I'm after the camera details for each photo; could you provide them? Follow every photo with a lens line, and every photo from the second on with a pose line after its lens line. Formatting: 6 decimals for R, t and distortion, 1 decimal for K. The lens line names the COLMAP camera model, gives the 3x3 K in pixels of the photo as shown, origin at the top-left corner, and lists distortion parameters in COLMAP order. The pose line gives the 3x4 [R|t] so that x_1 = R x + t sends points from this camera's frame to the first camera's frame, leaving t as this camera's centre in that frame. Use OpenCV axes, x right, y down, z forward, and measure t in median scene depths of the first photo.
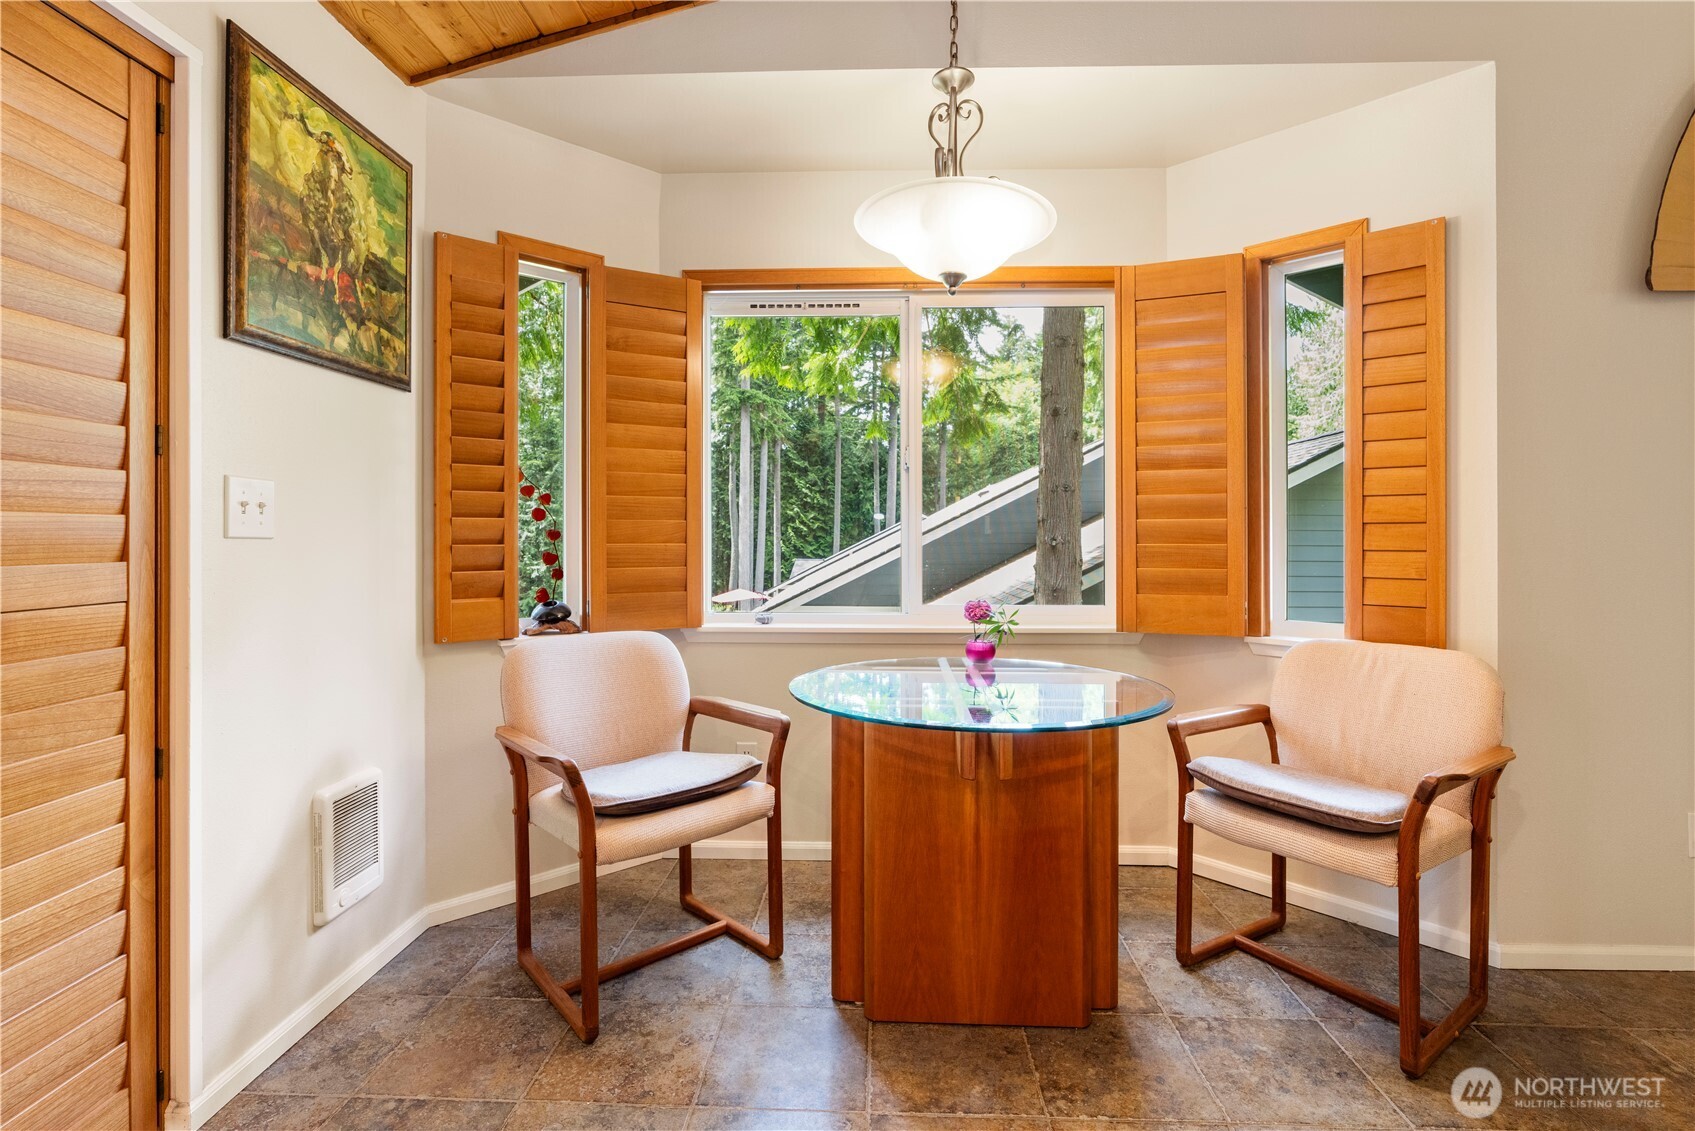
lens RADIAL K [[804.4, 0, 846.1], [0, 804.4, 533.9], [0, 0, 1]] dist [-0.003534, 0.000300]
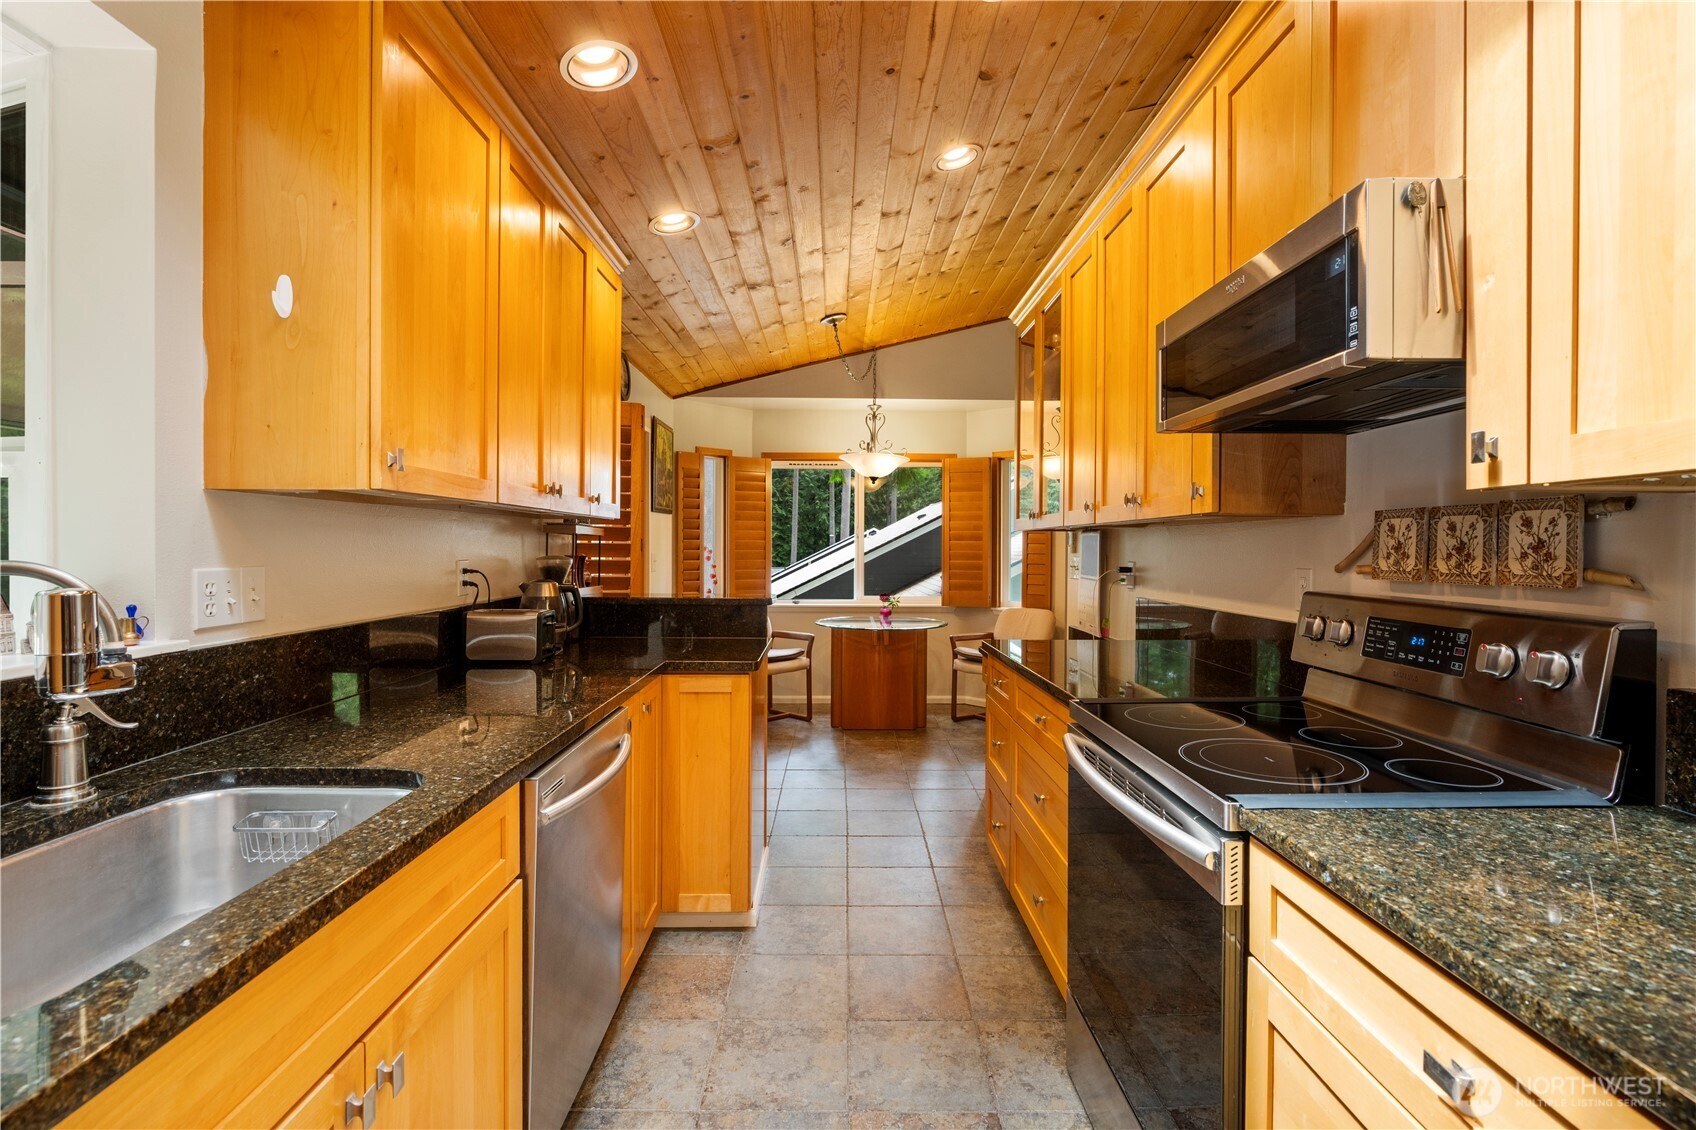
lens RADIAL K [[773.7, 0, 849.9], [0, 773.7, 551.6], [0, 0, 1]] dist [-0.004263, -0.000318]
pose [[0.998071, 0.003202, 0.062005, -0.095490], [-0.003966, 0.999918, 0.012189, -0.074741], [-0.061961, -0.012411, 0.998001, -1.387792]]
